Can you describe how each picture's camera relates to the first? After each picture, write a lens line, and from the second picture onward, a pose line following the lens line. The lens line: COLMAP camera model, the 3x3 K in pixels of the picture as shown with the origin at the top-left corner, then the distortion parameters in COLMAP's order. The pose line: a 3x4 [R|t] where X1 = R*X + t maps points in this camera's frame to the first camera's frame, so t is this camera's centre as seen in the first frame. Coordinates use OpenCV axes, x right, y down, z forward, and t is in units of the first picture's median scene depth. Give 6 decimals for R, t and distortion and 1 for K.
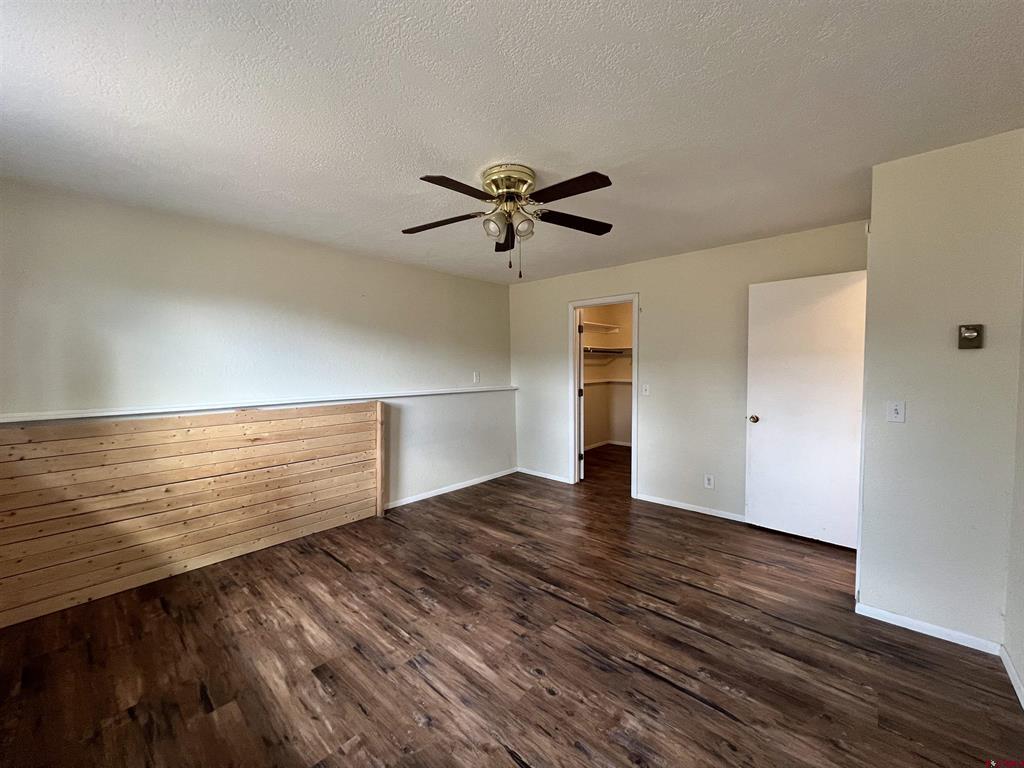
lens RADIAL K [[410.7, 0, 510.7], [0, 410.7, 384.0], [0, 0, 1]] dist [0.002140, -0.000063]
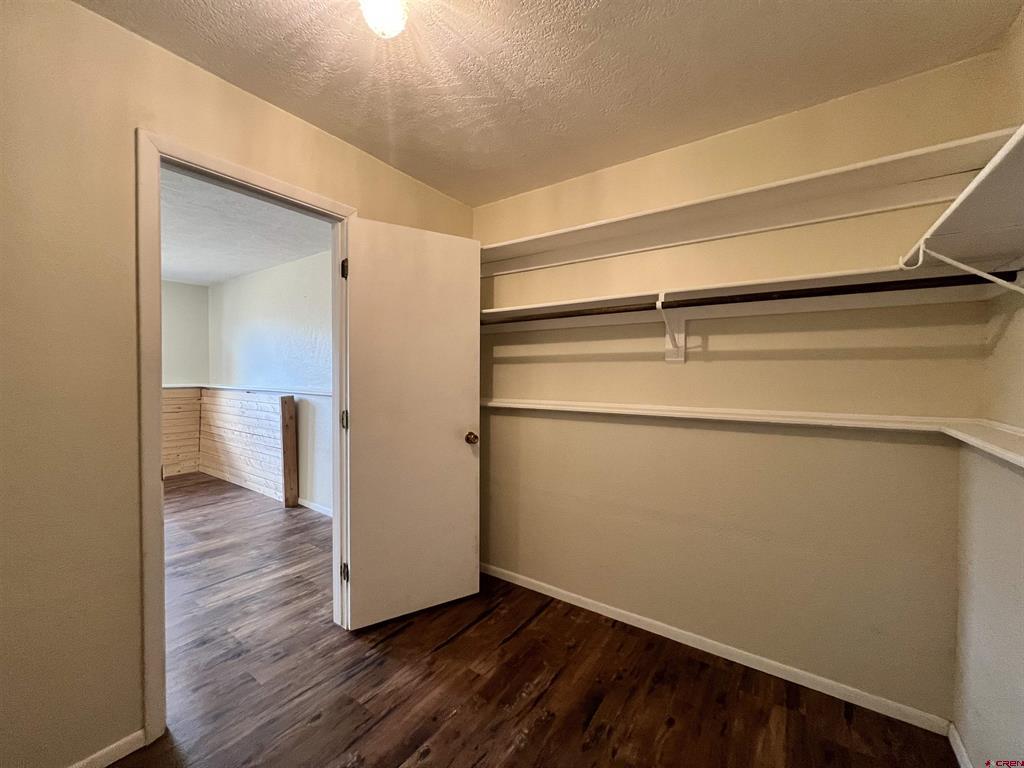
lens RADIAL K [[410.7, 0, 511.7], [0, 410.7, 378.8], [0, 0, 1]] dist [0.002140, -0.000063]
pose [[0.106214, -0.001997, -0.994341, 0.730393], [-0.068256, 0.997625, -0.009295, -0.029352], [0.991998, 0.068857, 0.105826, 1.352654]]
